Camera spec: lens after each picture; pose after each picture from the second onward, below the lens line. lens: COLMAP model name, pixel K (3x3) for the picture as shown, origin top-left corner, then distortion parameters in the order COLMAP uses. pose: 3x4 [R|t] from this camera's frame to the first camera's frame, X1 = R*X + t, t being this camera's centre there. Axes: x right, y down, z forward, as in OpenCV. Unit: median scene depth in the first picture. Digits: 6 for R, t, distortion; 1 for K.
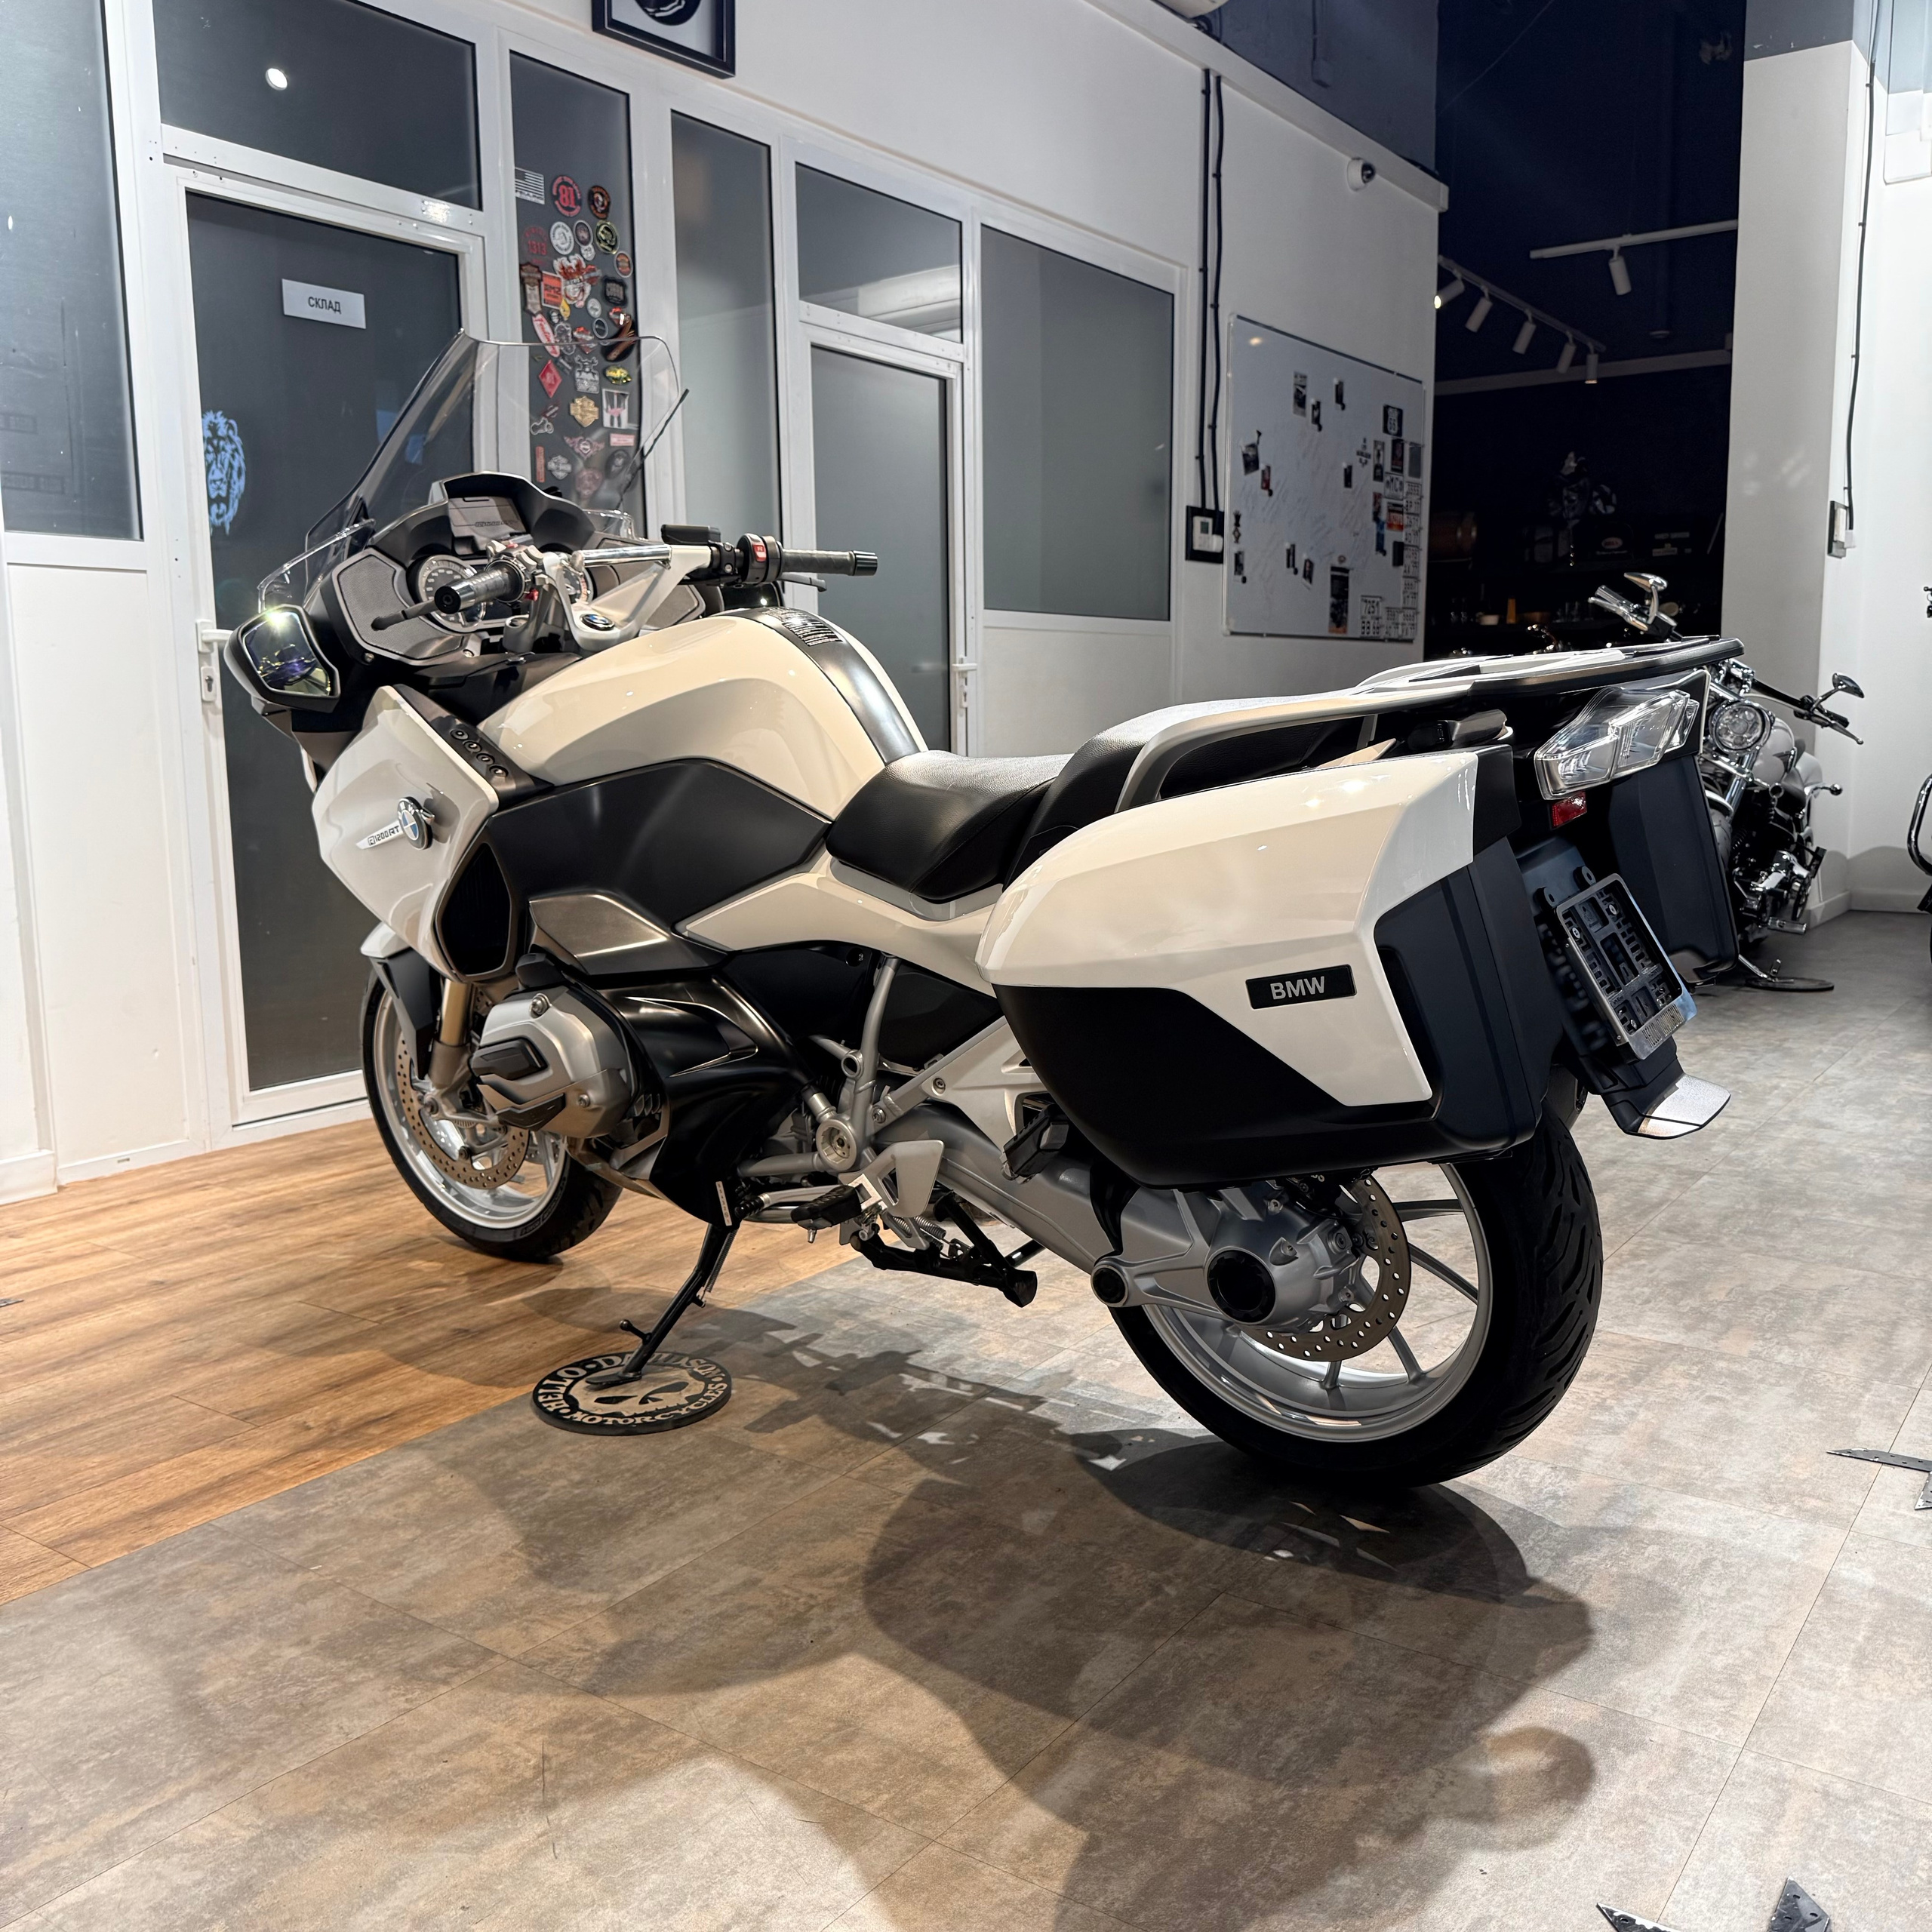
lens RADIAL K [[1796.5, 0, 969.4], [0, 1796.5, 963.2], [0, 0, 1]] dist [0.108571, -0.196000]
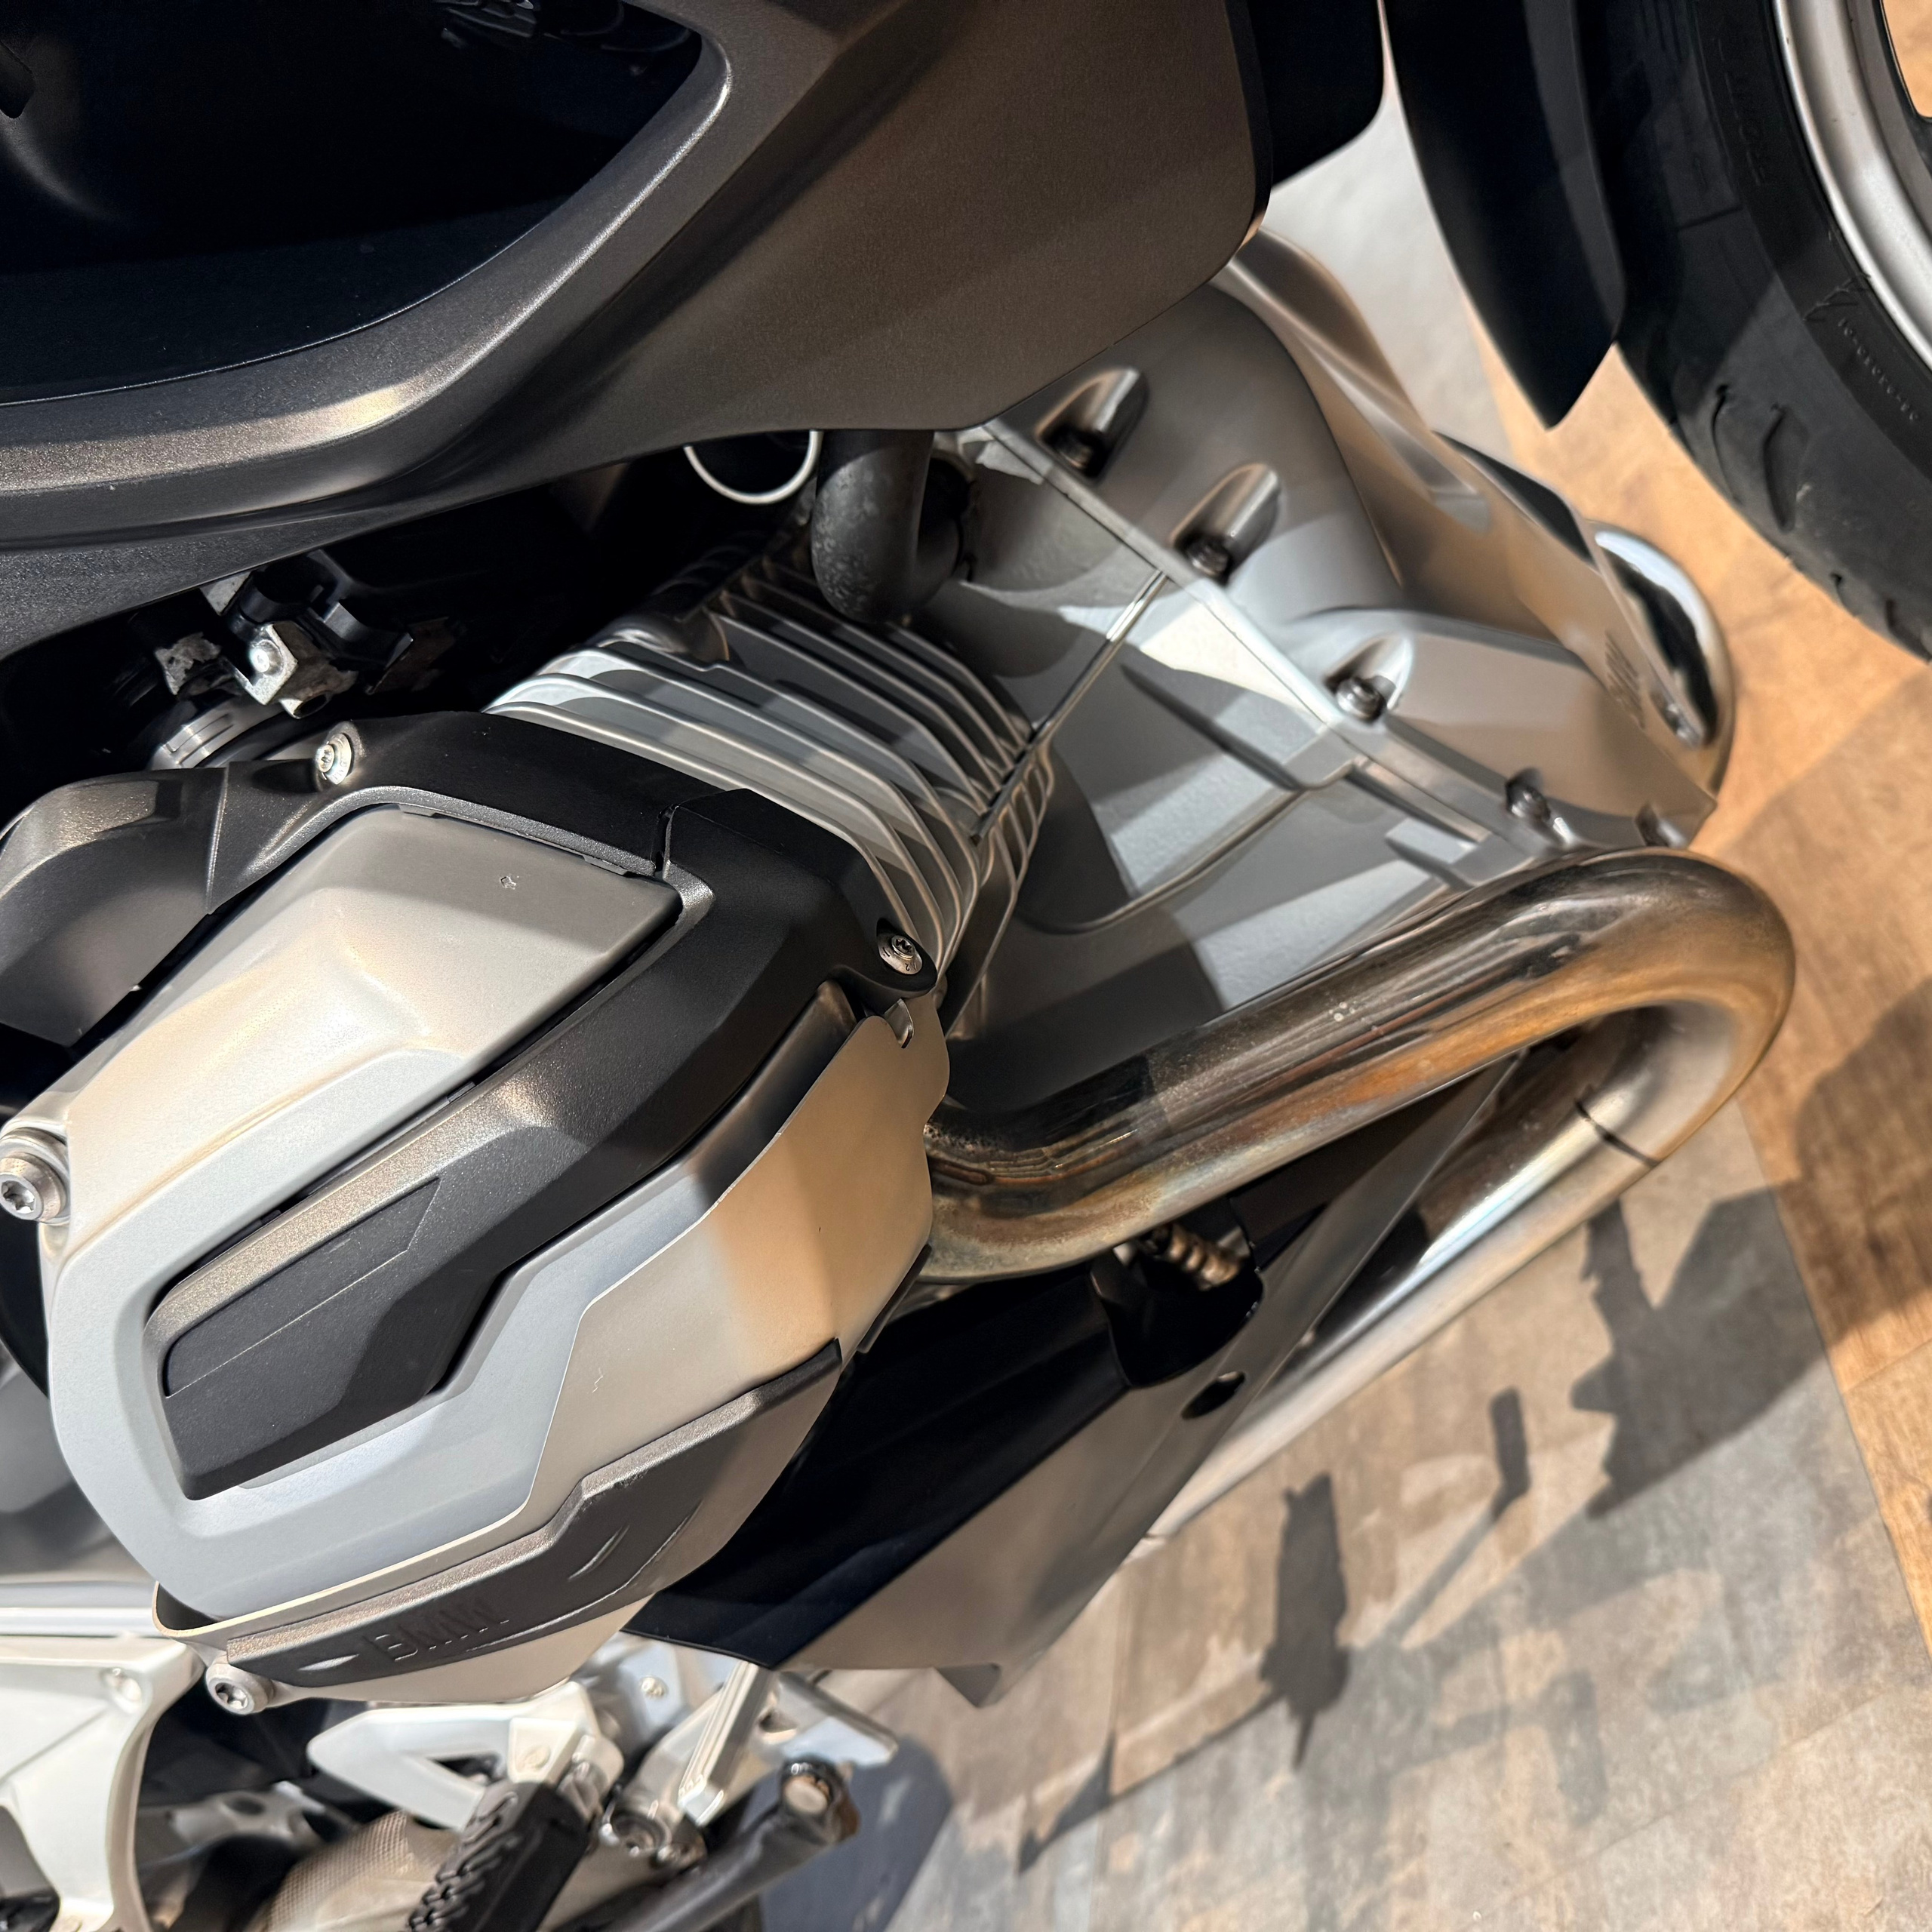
lens RADIAL K [[1812.9, 0, 971.6], [0, 1812.9, 964.0], [0, 0, 1]] dist [0.085417, -0.172155]
pose [[-0.556787, 0.827661, -0.070461, -0.105662], [0.764675, 0.543845, 0.345694, -0.044934], [0.324437, 0.138598, -0.935698, 1.412092]]
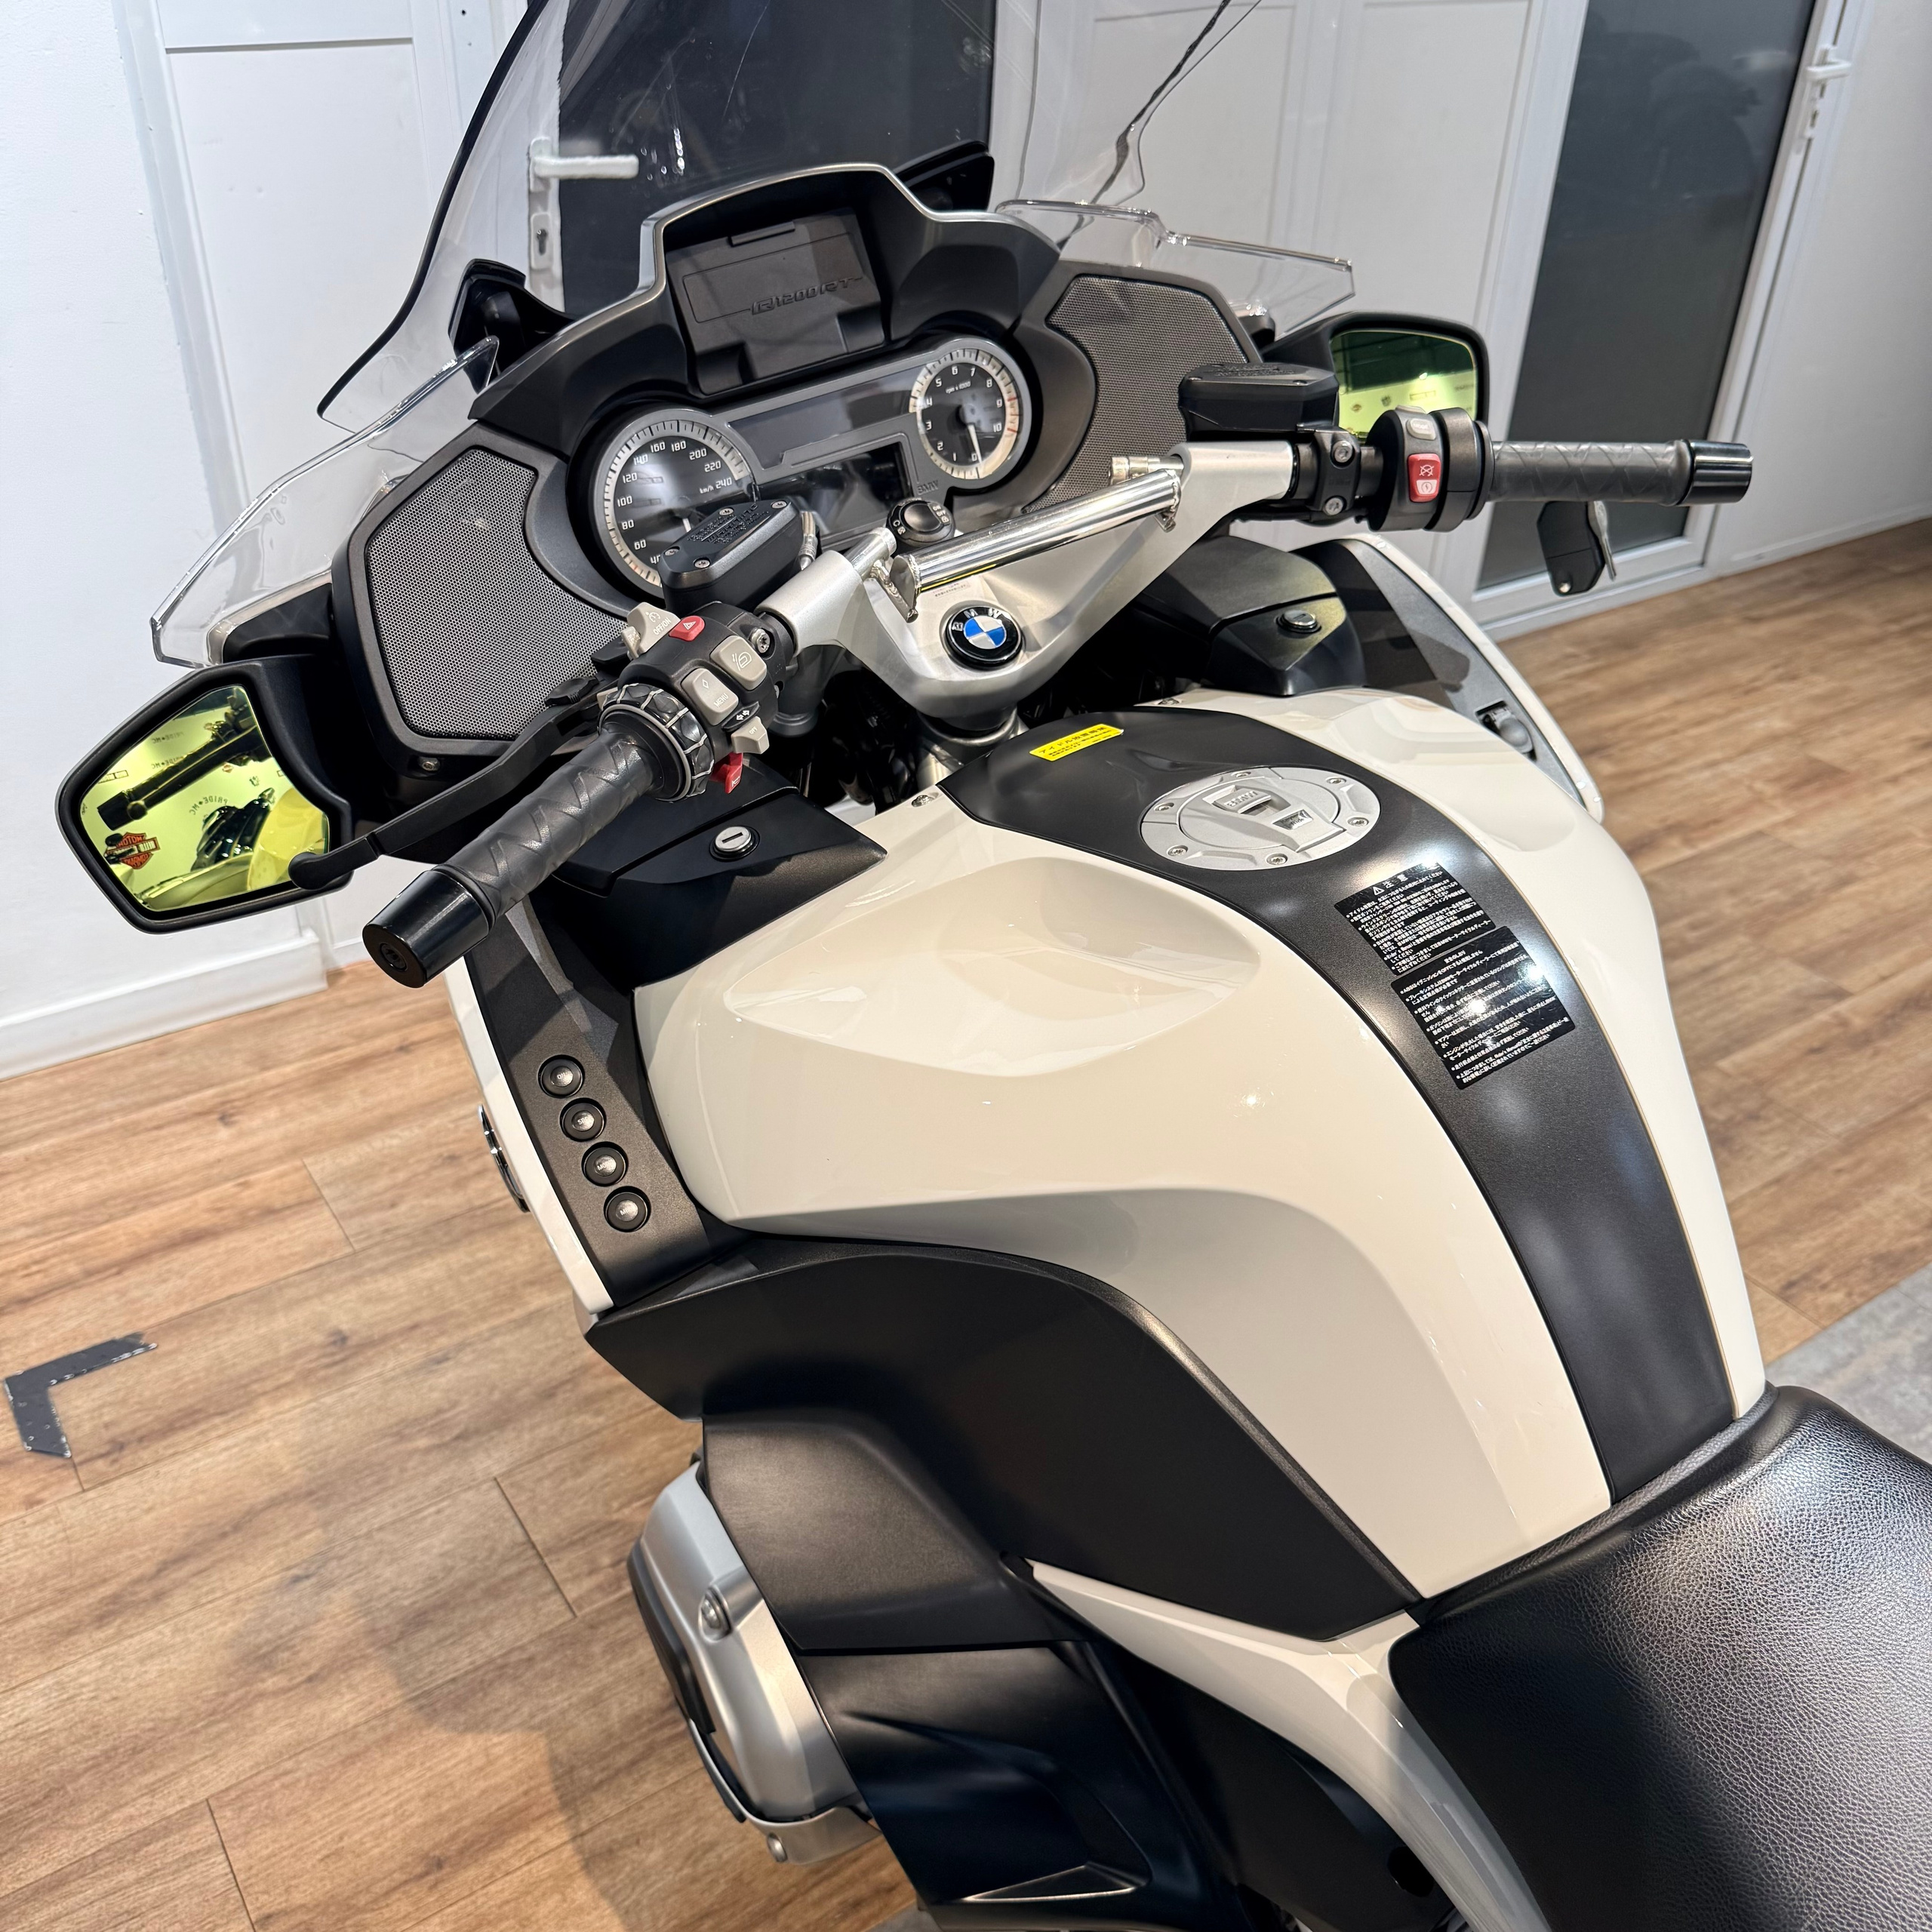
lens RADIAL K [[1830.4, 0, 973.3], [0, 1830.4, 963.3], [0, 0, 1]] dist [0.048212, -0.083269]
pose [[0.932875, 0.227262, -0.279458, -0.081886], [-0.099101, 0.907832, 0.407455, -0.316302], [0.346300, -0.352410, 0.869416, 0.668756]]
